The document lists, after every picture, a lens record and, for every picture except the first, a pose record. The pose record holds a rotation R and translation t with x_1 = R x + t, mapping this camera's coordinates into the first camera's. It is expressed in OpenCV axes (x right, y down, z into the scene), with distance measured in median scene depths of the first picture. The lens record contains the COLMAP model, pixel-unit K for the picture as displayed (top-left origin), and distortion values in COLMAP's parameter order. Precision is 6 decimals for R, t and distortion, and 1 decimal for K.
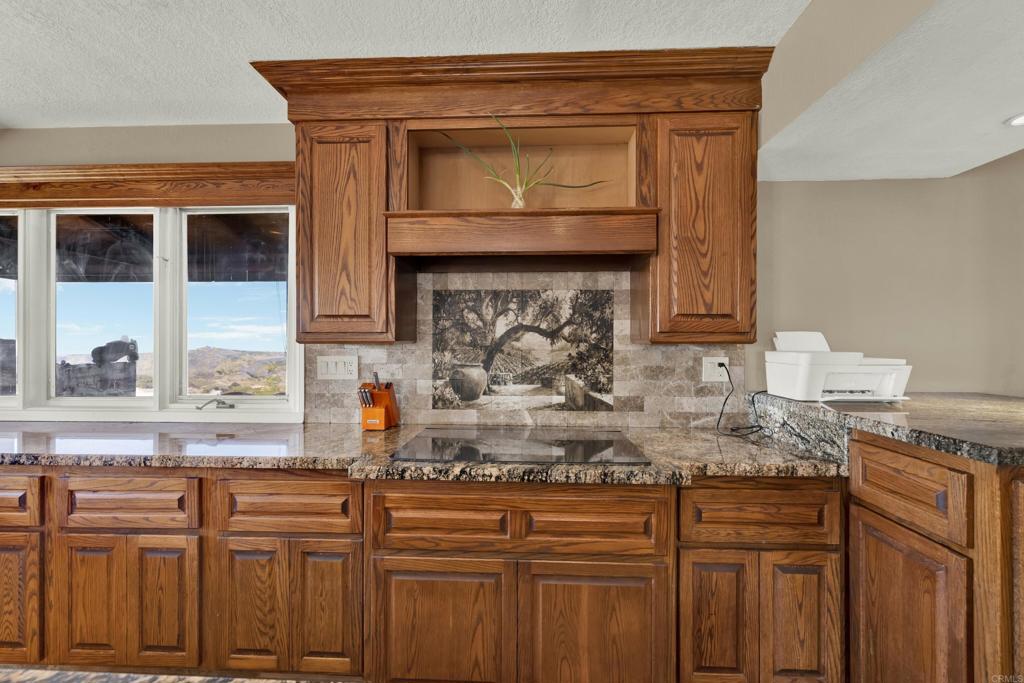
lens RADIAL K [[433.3, 0, 504.4], [0, 433.3, 342.4], [0, 0, 1]] dist [-0.000357, -0.000049]
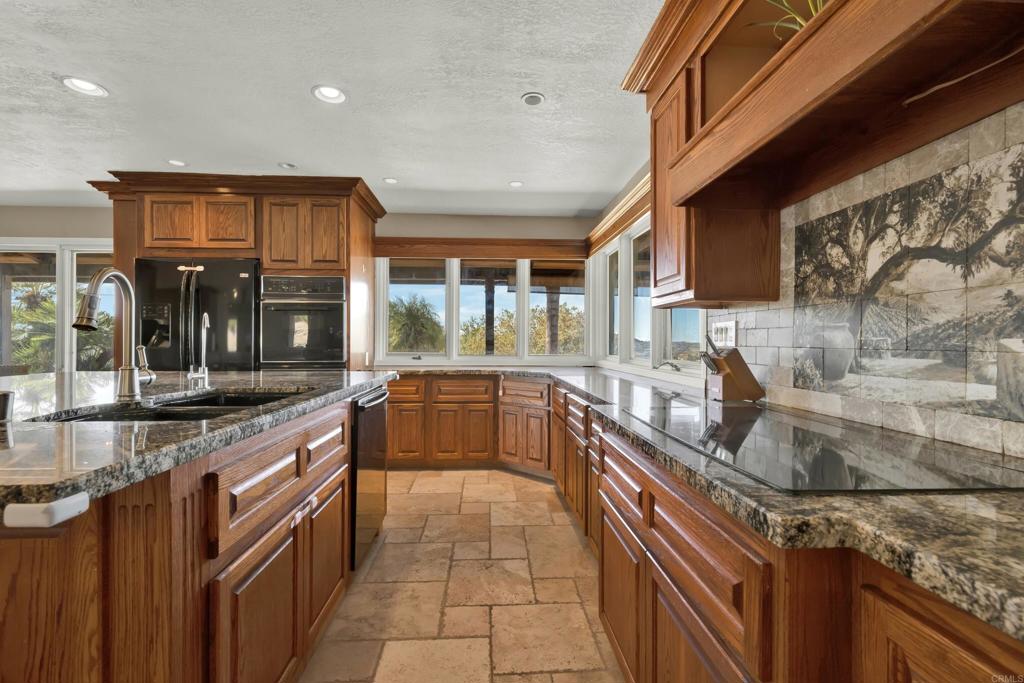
lens RADIAL K [[448.5, 0, 512.0], [0, 448.5, 341.5], [0, 0, 1]] dist [0.001822, 0.000260]
pose [[0.110610, -0.001777, -0.993862, 0.549683], [-0.003859, 0.999990, -0.002217, 0.079609], [0.993856, 0.004080, 0.110602, 0.441753]]
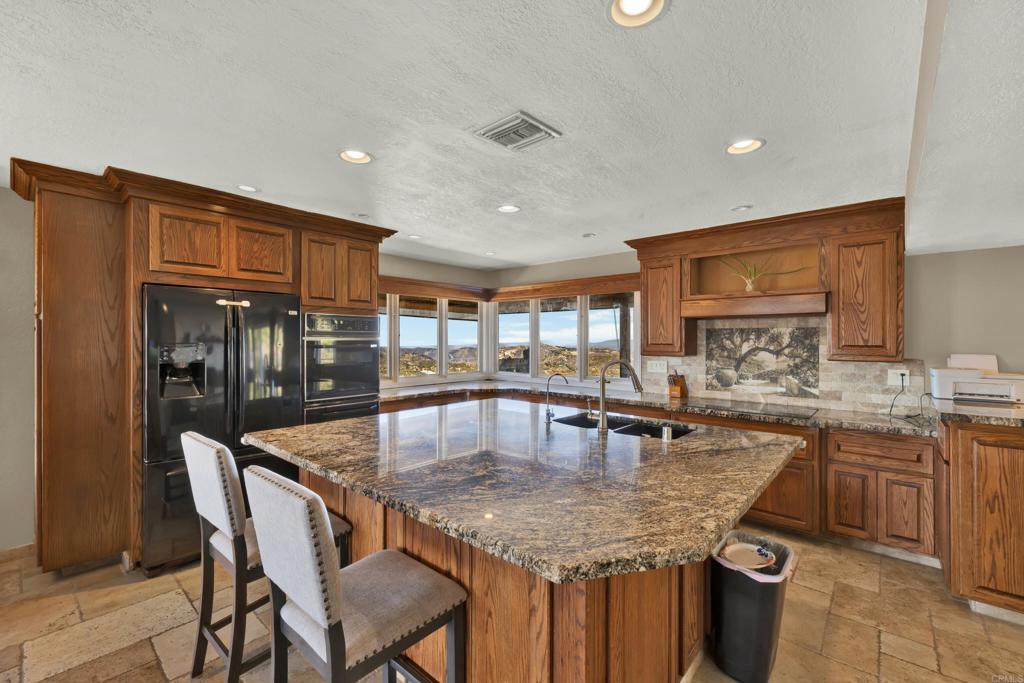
lens RADIAL K [[426.7, 0, 513.0], [0, 426.7, 337.8], [0, 0, 1]] dist [-0.000504, -0.000041]
pose [[0.788387, -0.001676, -0.615177, 0.332802], [-0.001856, 0.999985, -0.005103, -0.069202], [0.615176, 0.005165, 0.788373, -1.049693]]
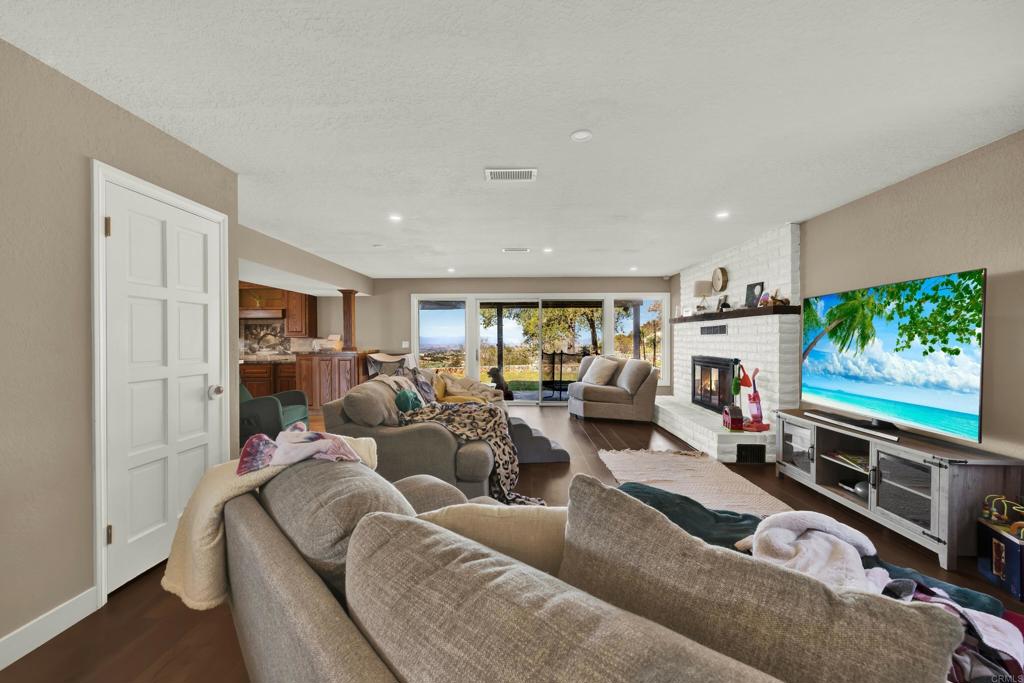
lens RADIAL K [[433.3, 0, 504.4], [0, 433.3, 342.4], [0, 0, 1]] dist [-0.000357, -0.000049]
pose [[0.999855, -0.003373, 0.016691, 2.089822], [0.003299, 0.999984, 0.004497, 0.031418], [-0.016706, -0.004441, 0.999851, -2.896782]]
